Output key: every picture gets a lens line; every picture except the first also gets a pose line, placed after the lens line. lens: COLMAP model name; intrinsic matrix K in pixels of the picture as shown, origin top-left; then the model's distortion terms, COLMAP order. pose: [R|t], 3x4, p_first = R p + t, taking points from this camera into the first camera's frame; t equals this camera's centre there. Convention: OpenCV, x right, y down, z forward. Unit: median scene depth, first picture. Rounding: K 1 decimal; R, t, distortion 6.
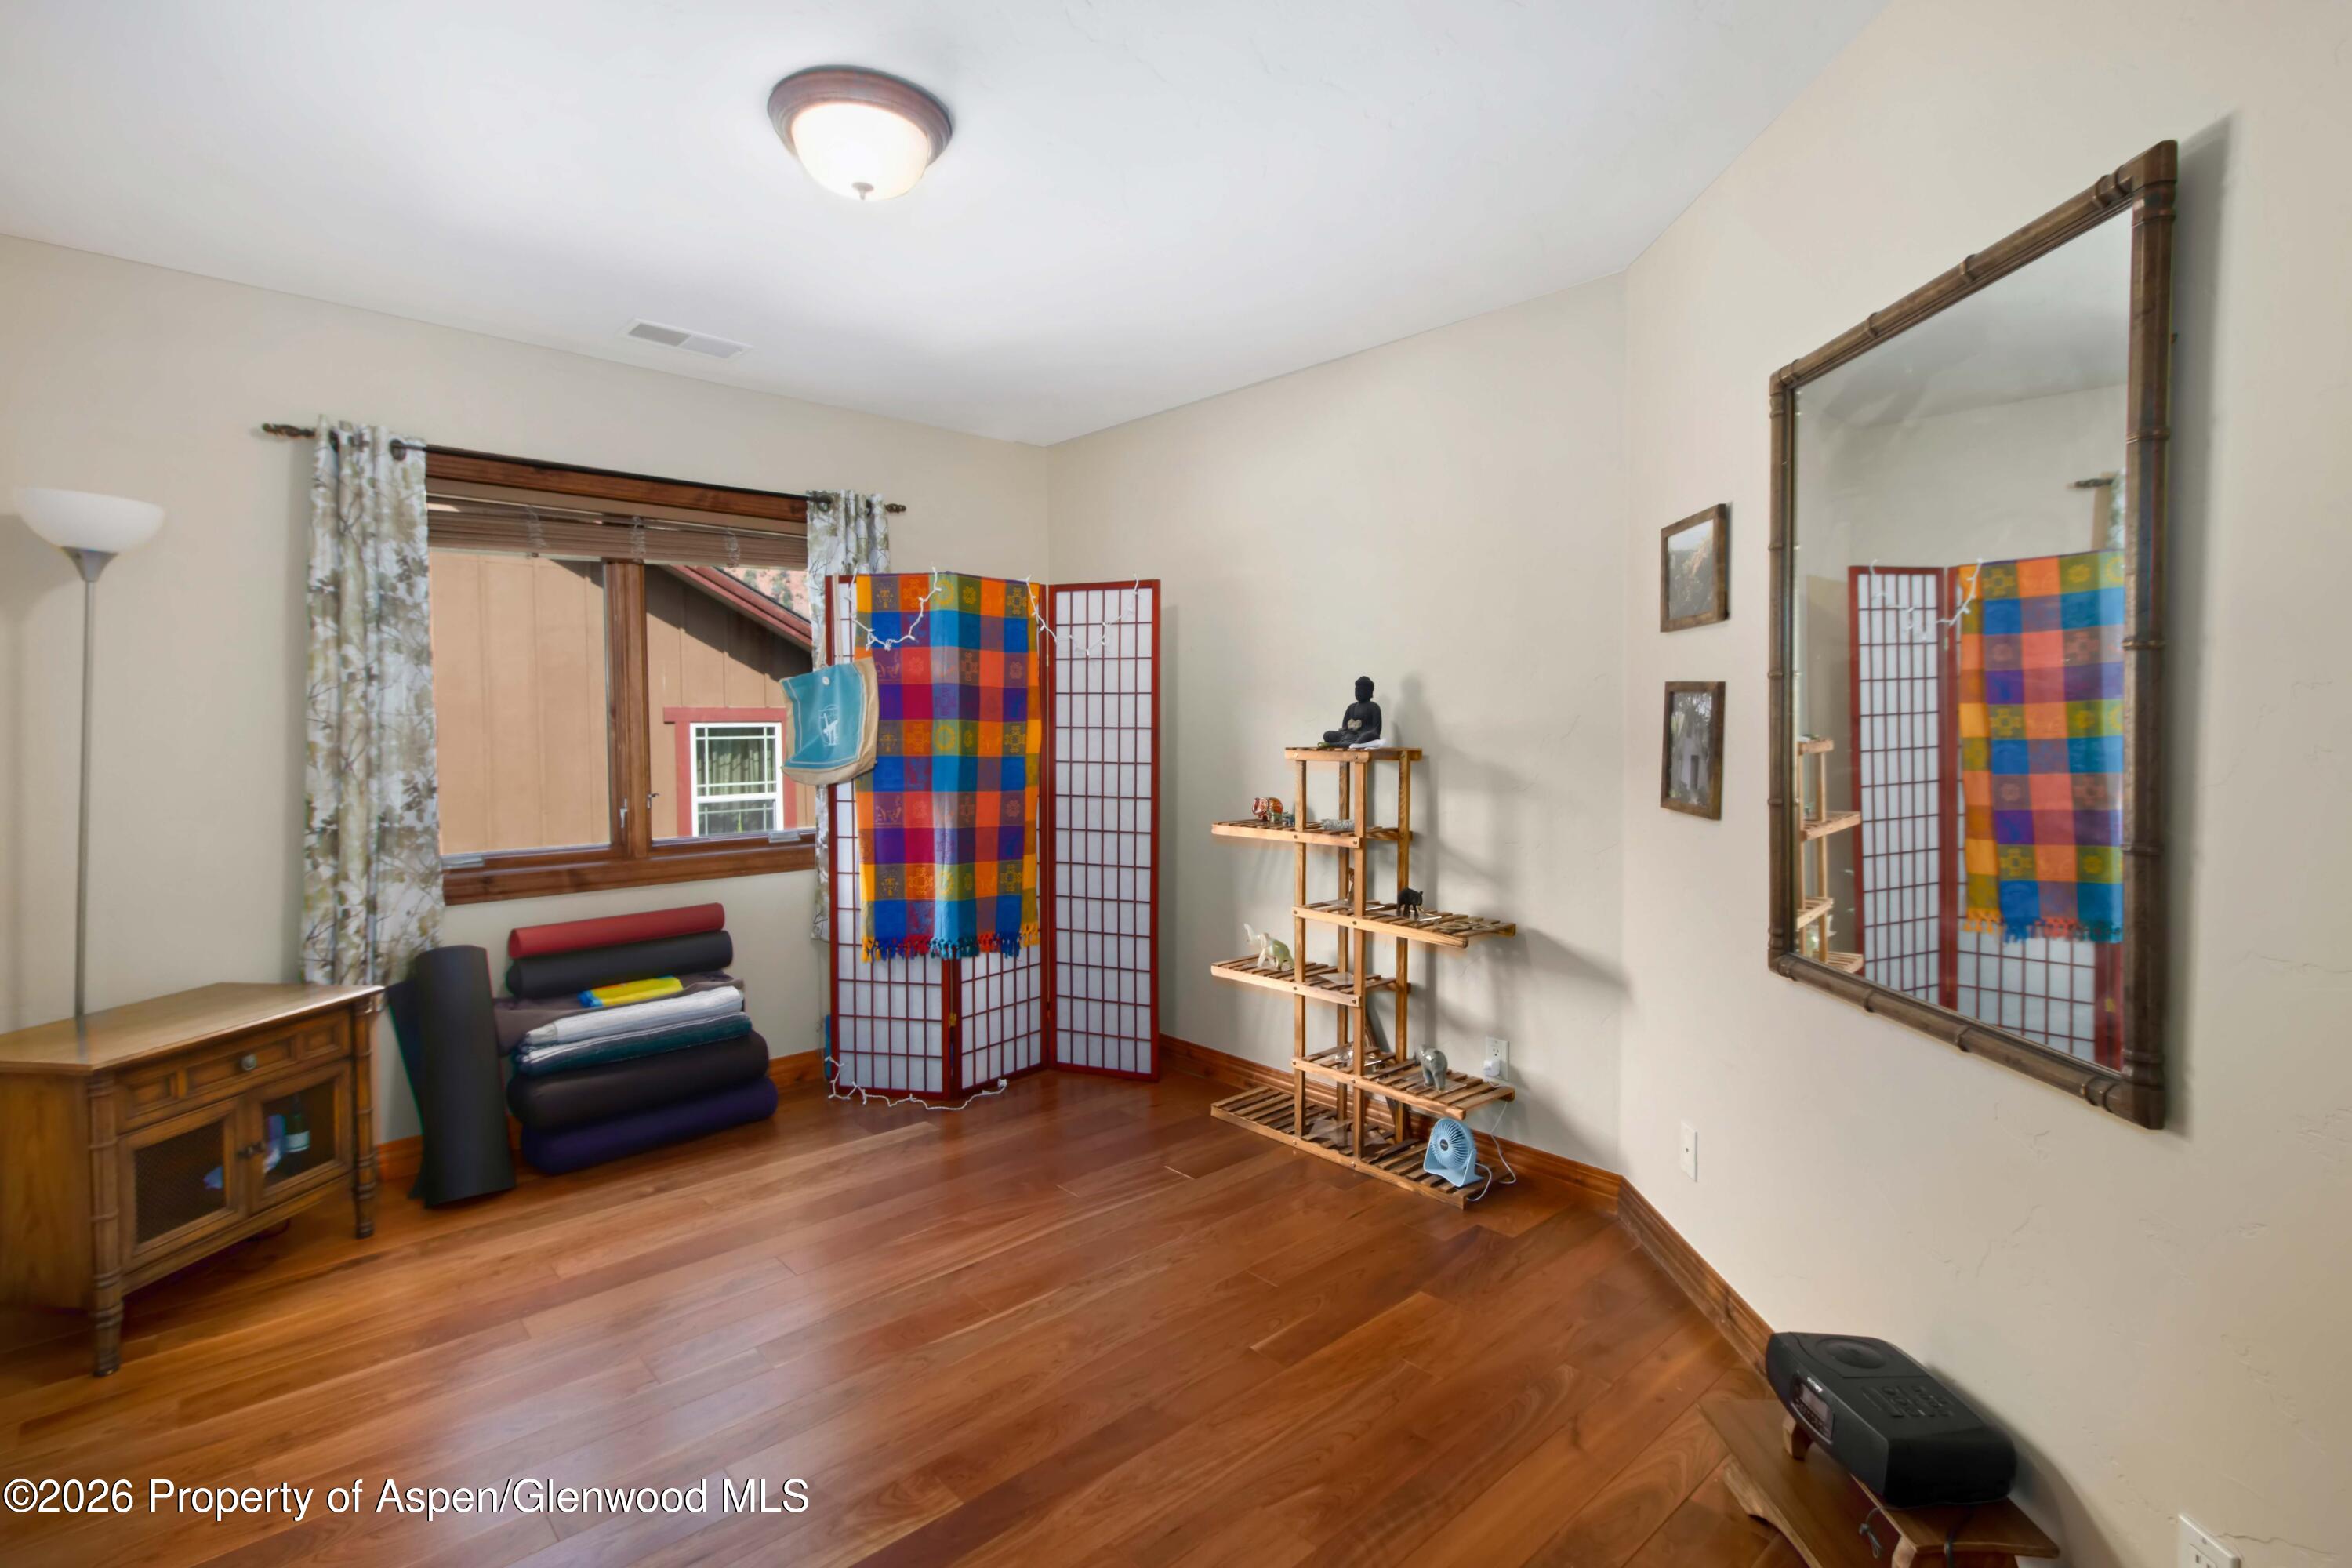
lens RADIAL K [[1112.4, 0, 1175.6], [0, 1112.4, 726.6], [0, 0, 1]] dist [0.019743, -0.001400]
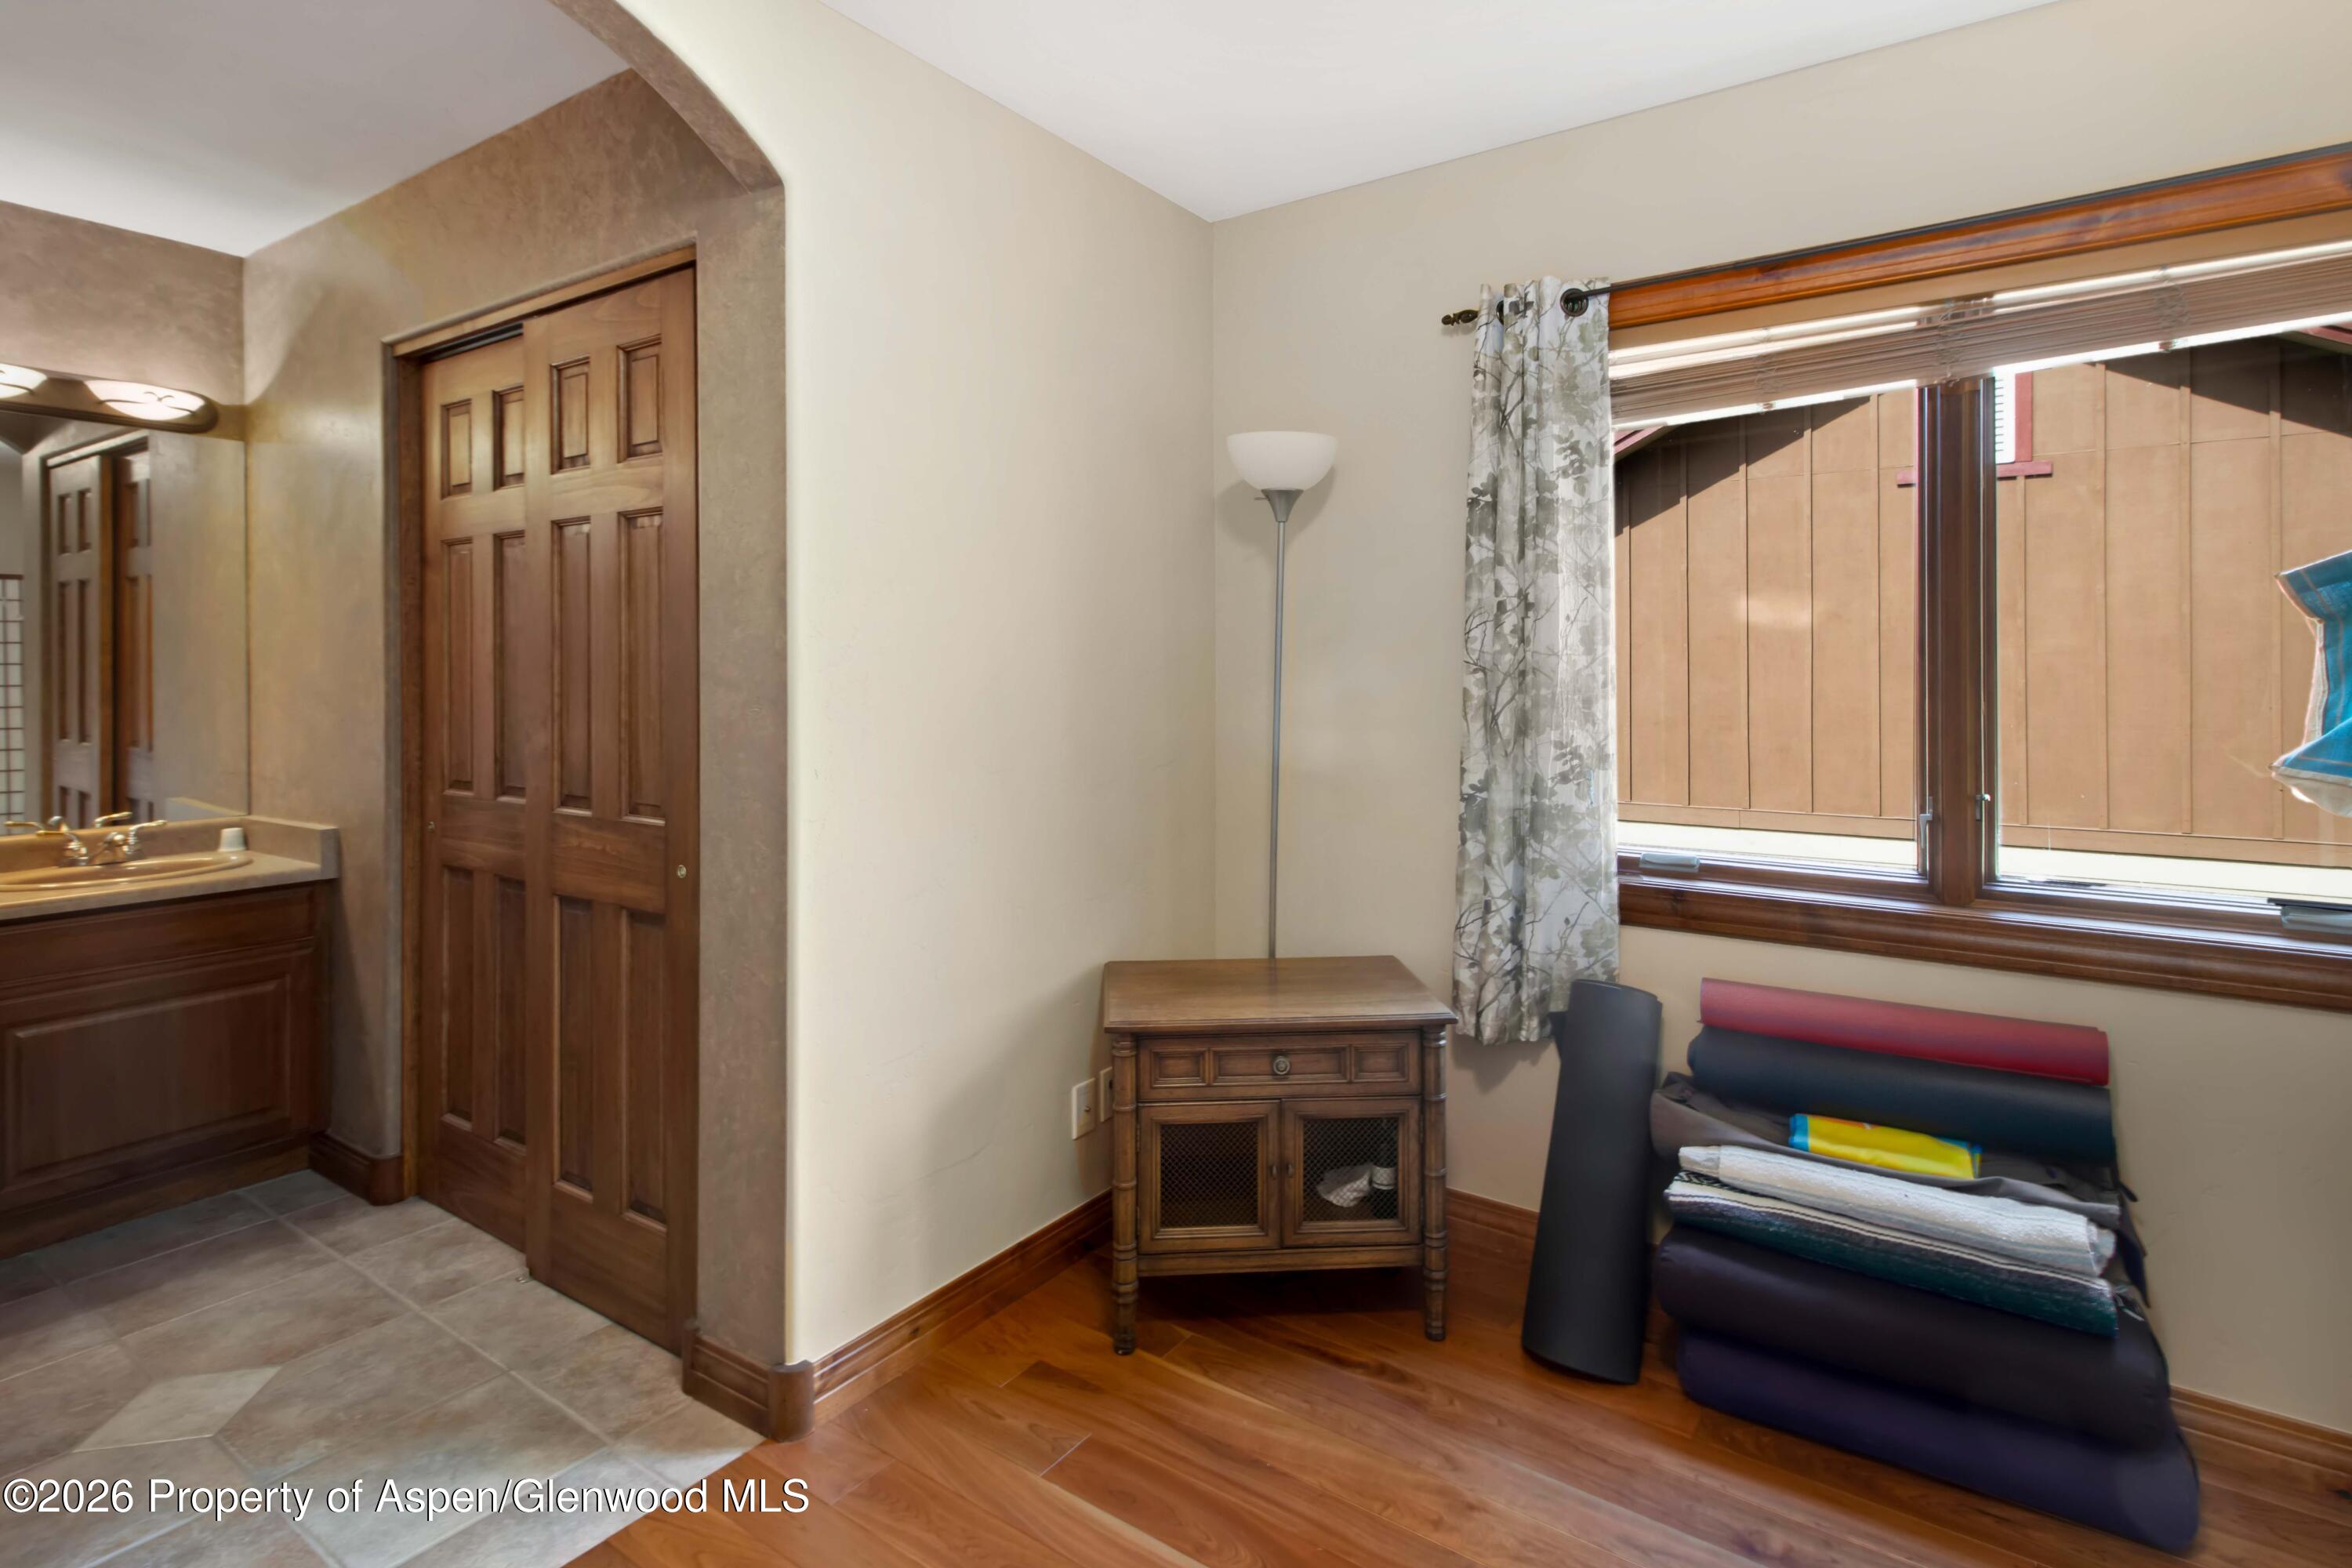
lens RADIAL K [[1171.9, 0, 1174.1], [0, 1171.9, 655.7], [0, 0, 1]] dist [0.003024, -0.000327]
pose [[0.207193, 0.000523, -0.978300, 0.021153], [-0.005101, 0.999987, -0.000545, -0.008180], [0.978287, 0.005103, 0.207192, 0.596617]]
